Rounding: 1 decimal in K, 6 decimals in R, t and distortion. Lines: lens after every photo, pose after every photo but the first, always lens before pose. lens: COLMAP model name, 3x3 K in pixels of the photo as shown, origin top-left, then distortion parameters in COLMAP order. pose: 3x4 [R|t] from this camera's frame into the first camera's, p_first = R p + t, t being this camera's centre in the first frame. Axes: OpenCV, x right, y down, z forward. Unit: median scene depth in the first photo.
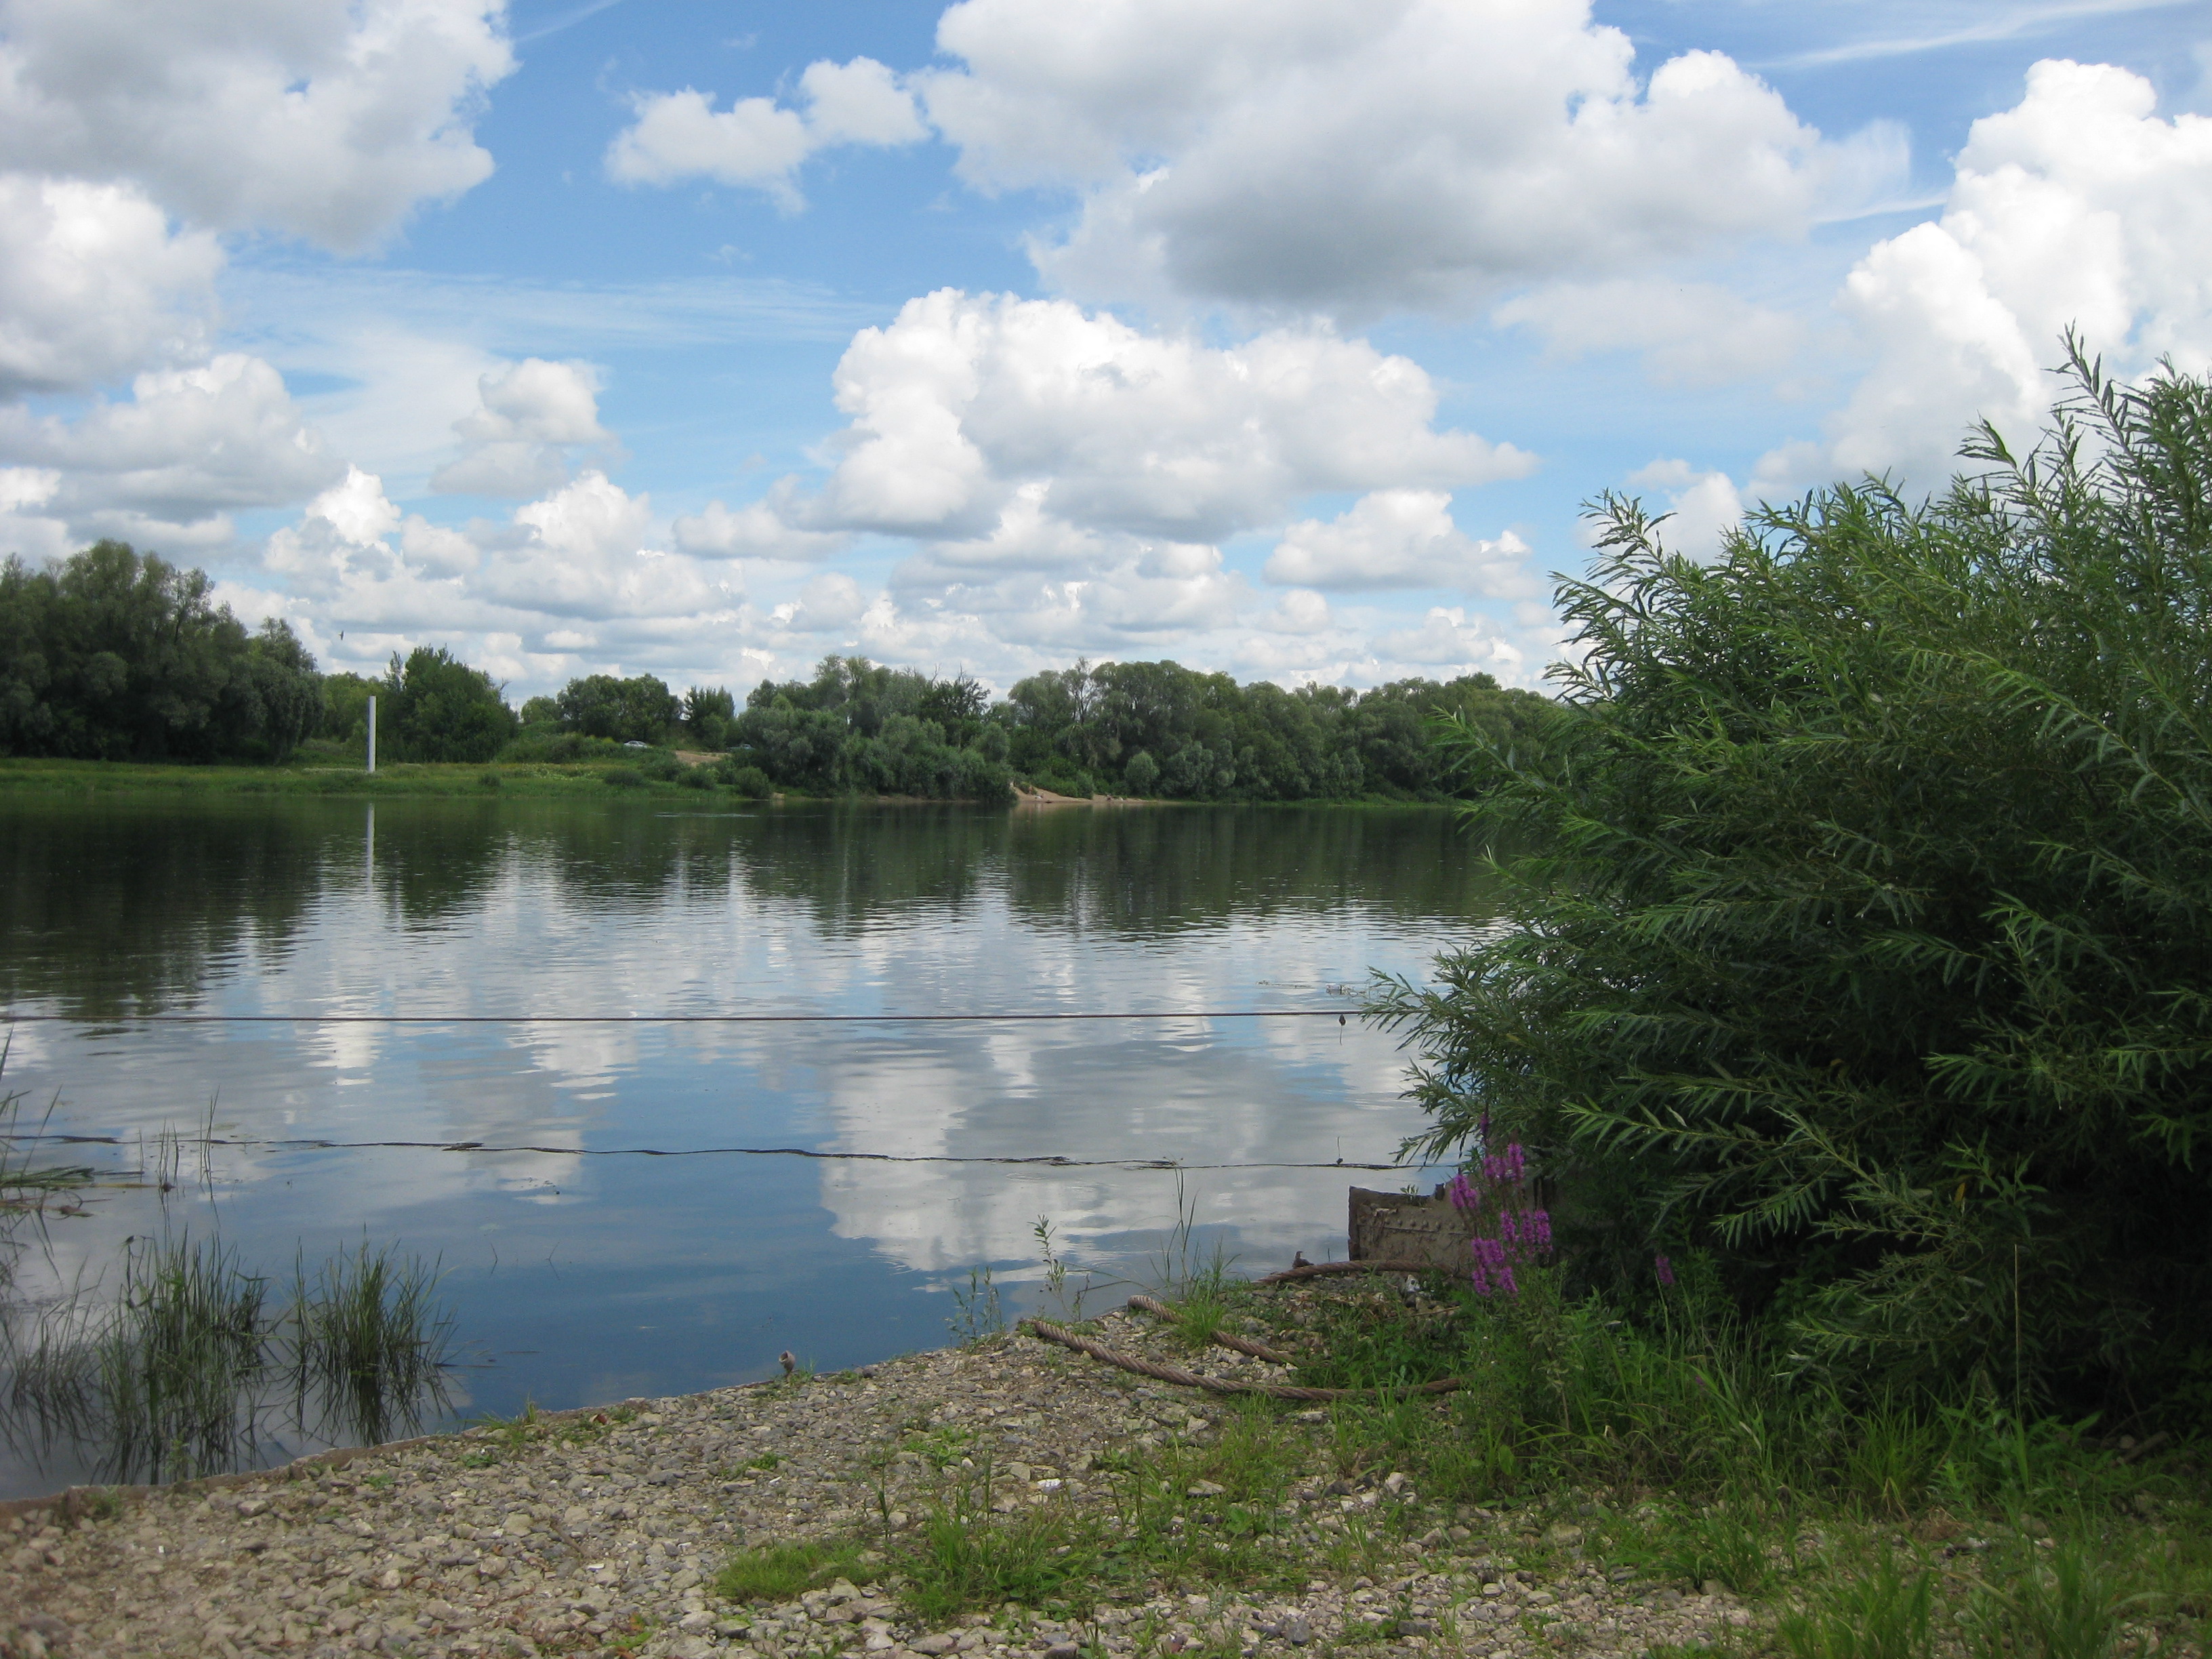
lens RADIAL K [[2424.4, 0, 1105.1], [0, 2424.4, 824.2], [0, 0, 1]] dist [-0.135436, 0.000000]
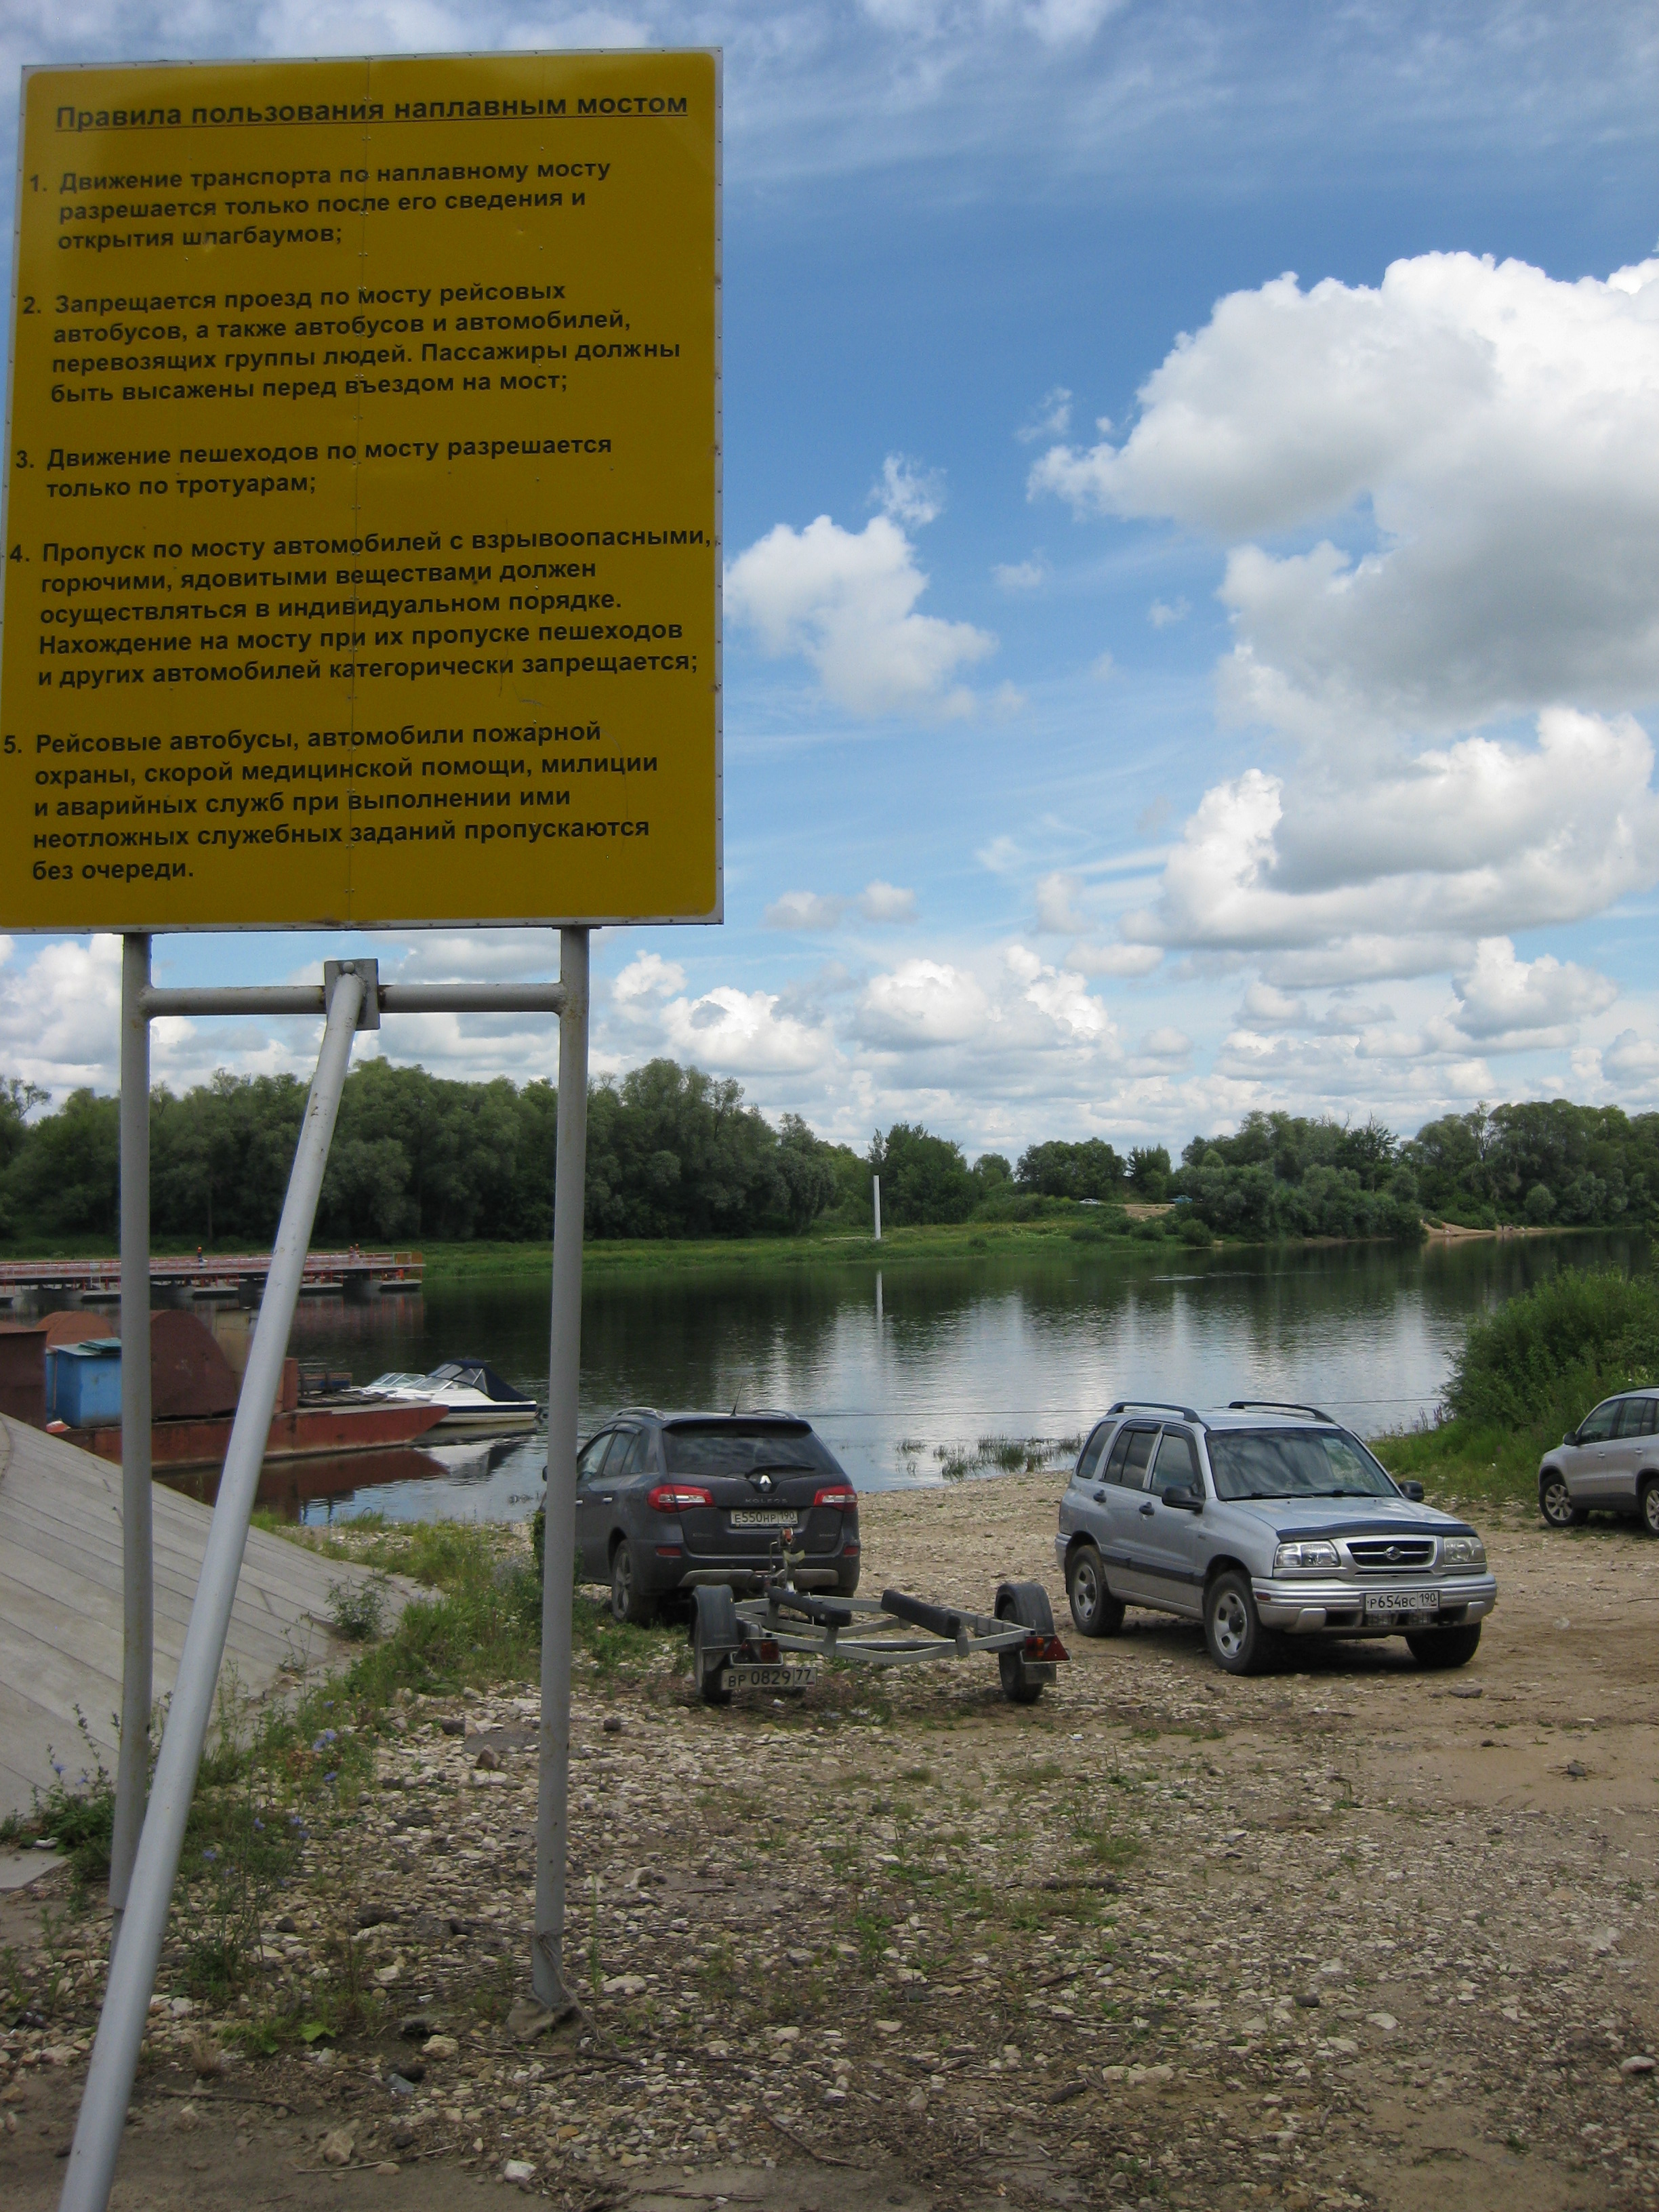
lens RADIAL K [[2424.4, 0, 864.6], [0, 2424.4, 1031.4], [0, 0, 1]] dist [-0.135436, 0.000000]
pose [[0.962892, -0.063319, -0.262354, 0.010757], [0.039560, 0.994703, -0.094876, -0.008320], [0.266972, 0.080976, 0.960296, -0.147417]]
